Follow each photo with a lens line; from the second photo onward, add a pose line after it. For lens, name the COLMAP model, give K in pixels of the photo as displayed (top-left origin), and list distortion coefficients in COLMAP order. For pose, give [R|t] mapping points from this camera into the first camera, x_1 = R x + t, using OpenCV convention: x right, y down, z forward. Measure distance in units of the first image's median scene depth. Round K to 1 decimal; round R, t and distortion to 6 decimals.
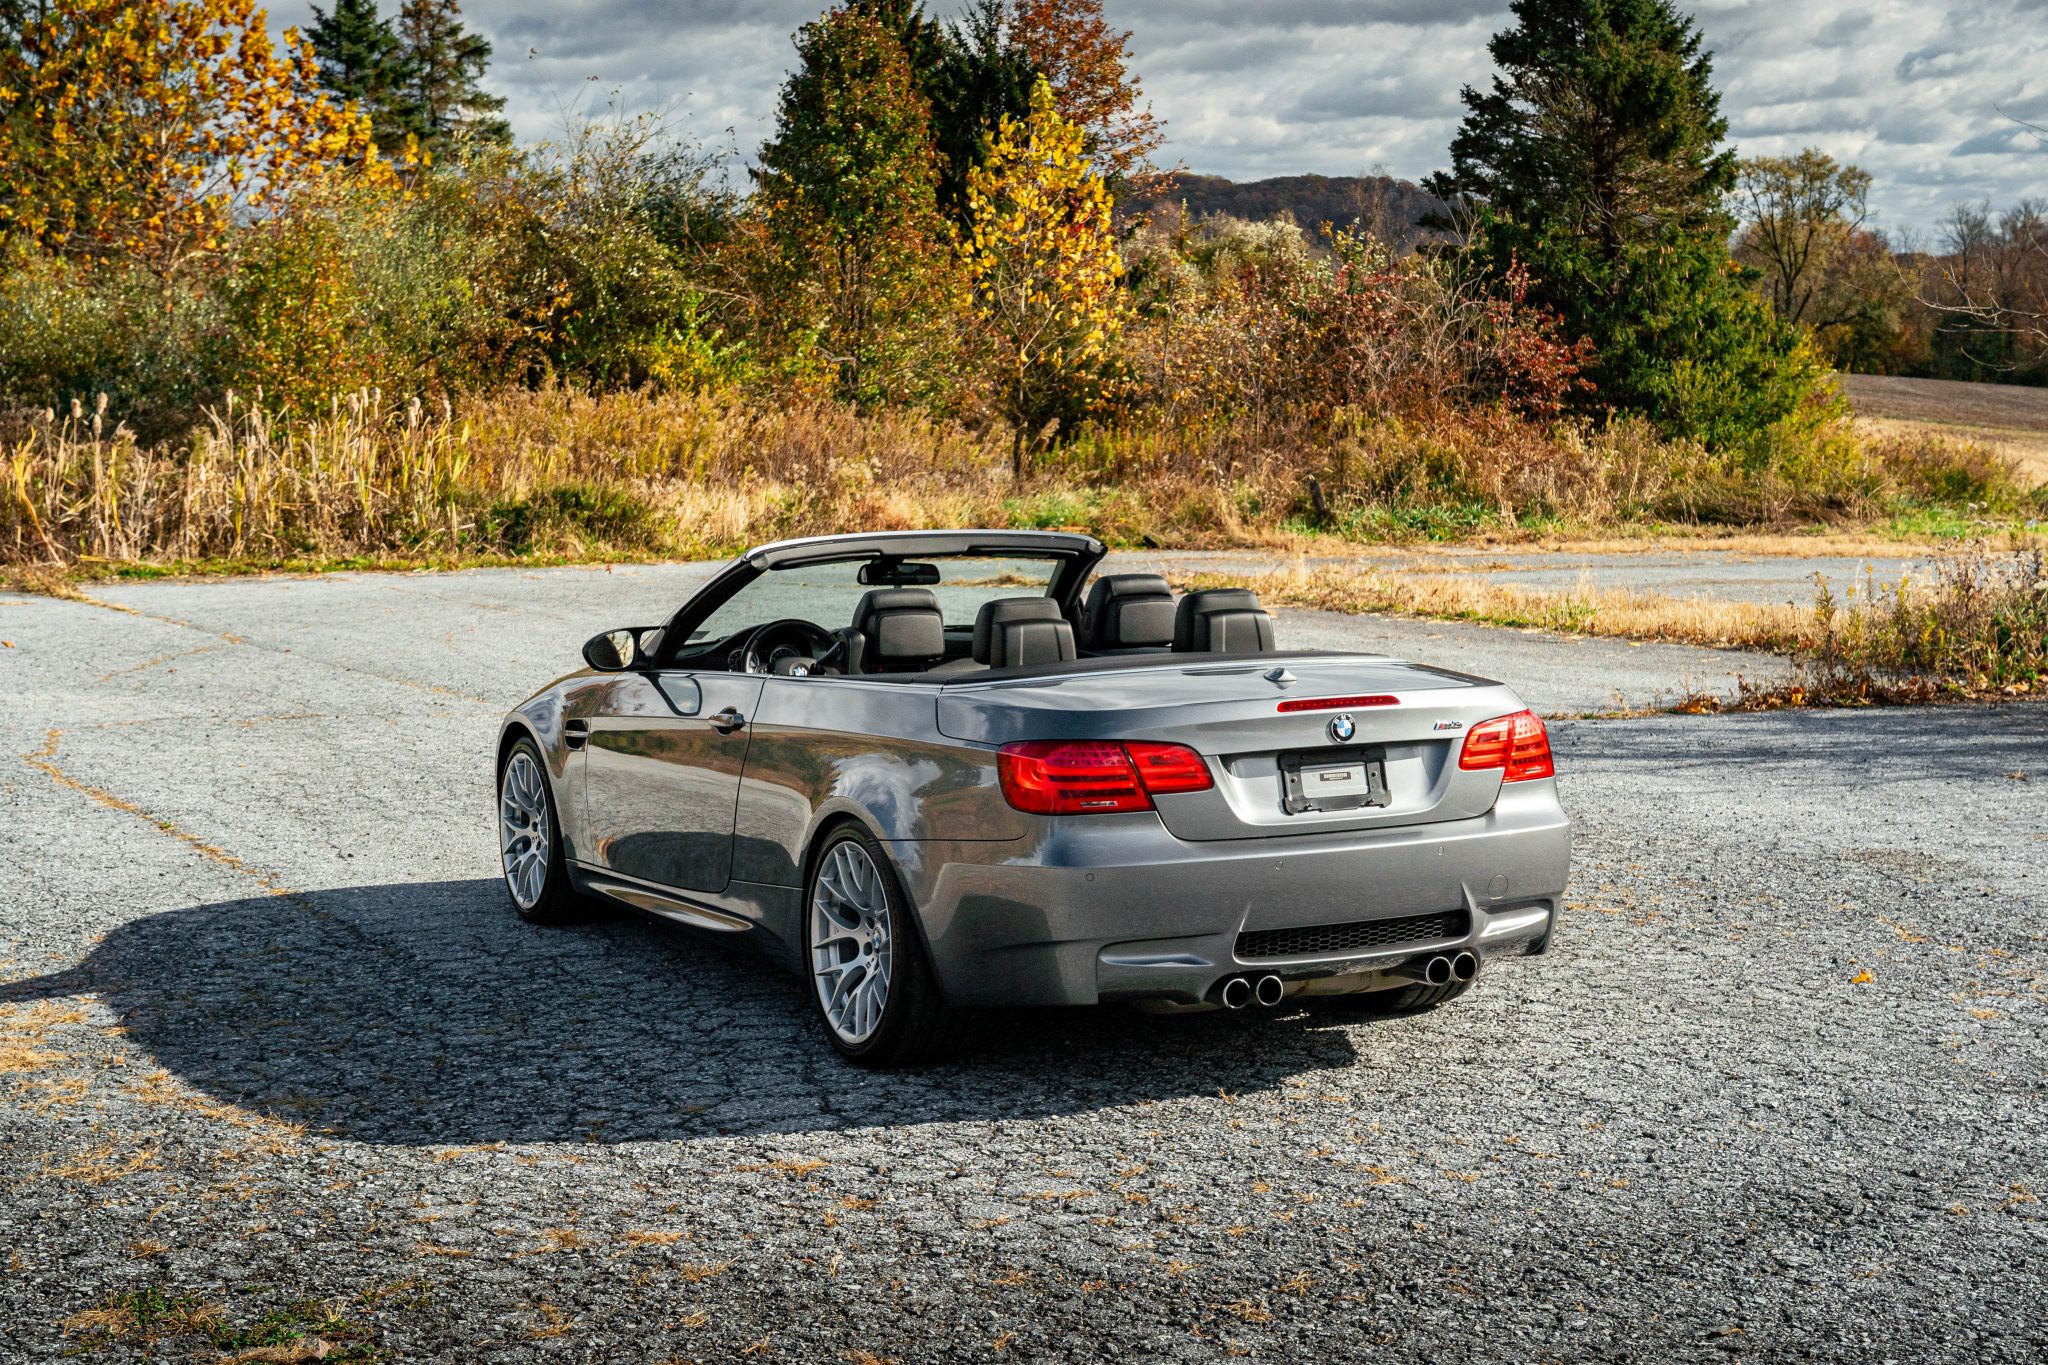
lens RADIAL K [[3215.9, 0, 1089.4], [0, 3215.9, 676.3], [0, 0, 1]] dist [0.011154, 0.051722]
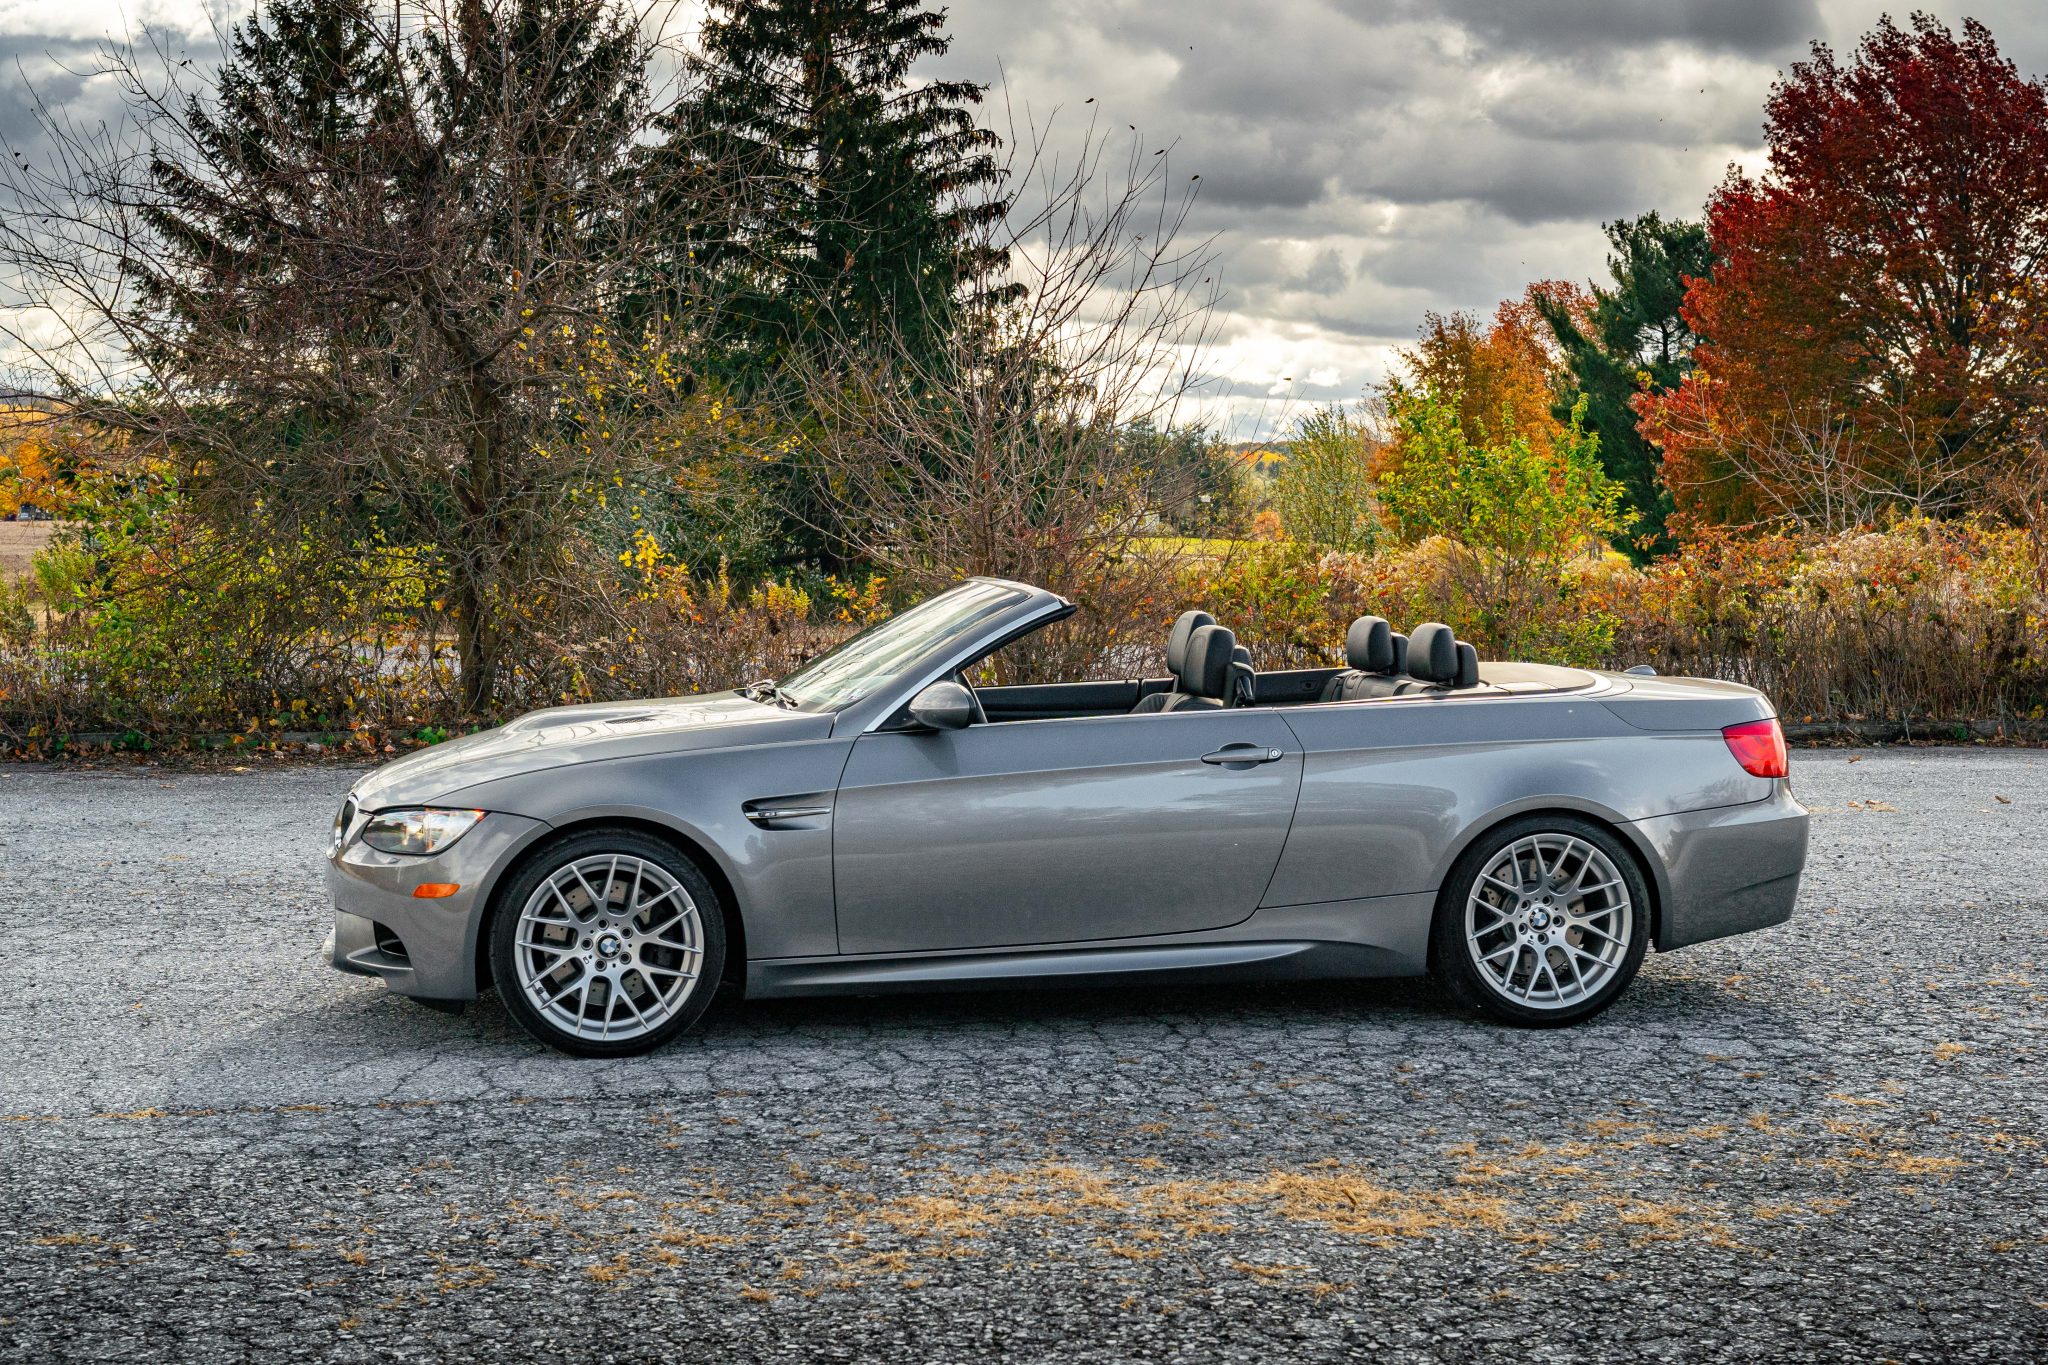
lens RADIAL K [[3129.6, 0, 1057.1], [0, 3129.6, 682.1], [0, 0, 1]] dist [0.013409, -0.020613]
pose [[0.265459, -0.039092, 0.963329, -1.214109], [0.069556, 0.997351, 0.021305, -0.039225], [-0.961610, 0.061349, 0.267475, 0.877708]]
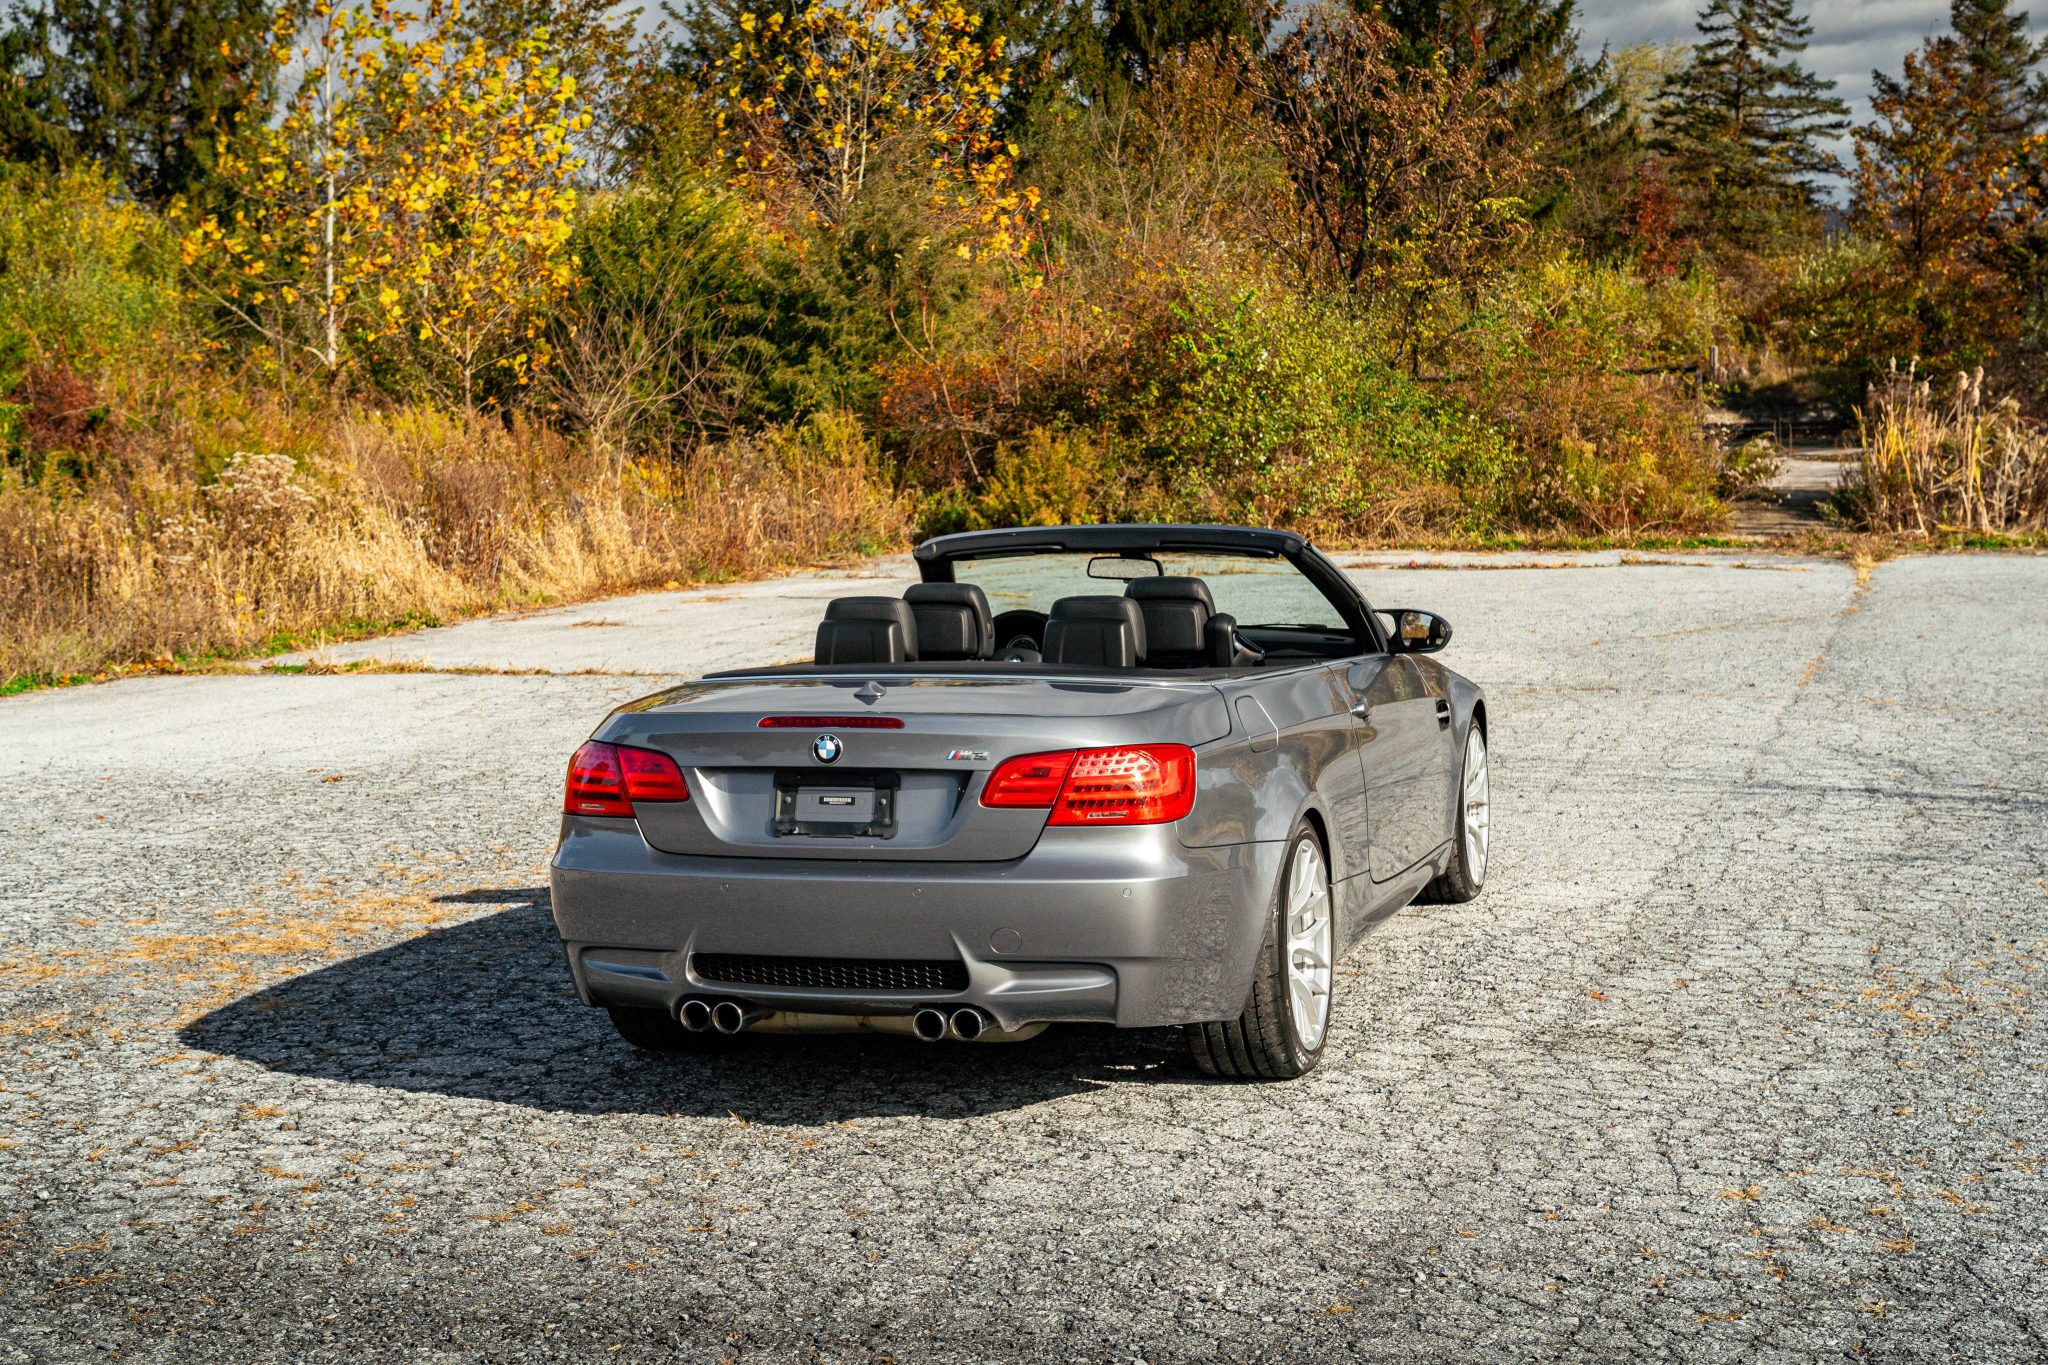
lens RADIAL K [[3073.1, 0, 1014.9], [0, 3073.1, 696.5], [0, 0, 1]] dist [0.017811, 0.072810]
pose [[0.707499, 0.062297, -0.703964, 0.709400], [-0.047345, 0.998047, 0.040739, -0.036309], [0.705127, 0.004507, 0.709067, 0.389499]]
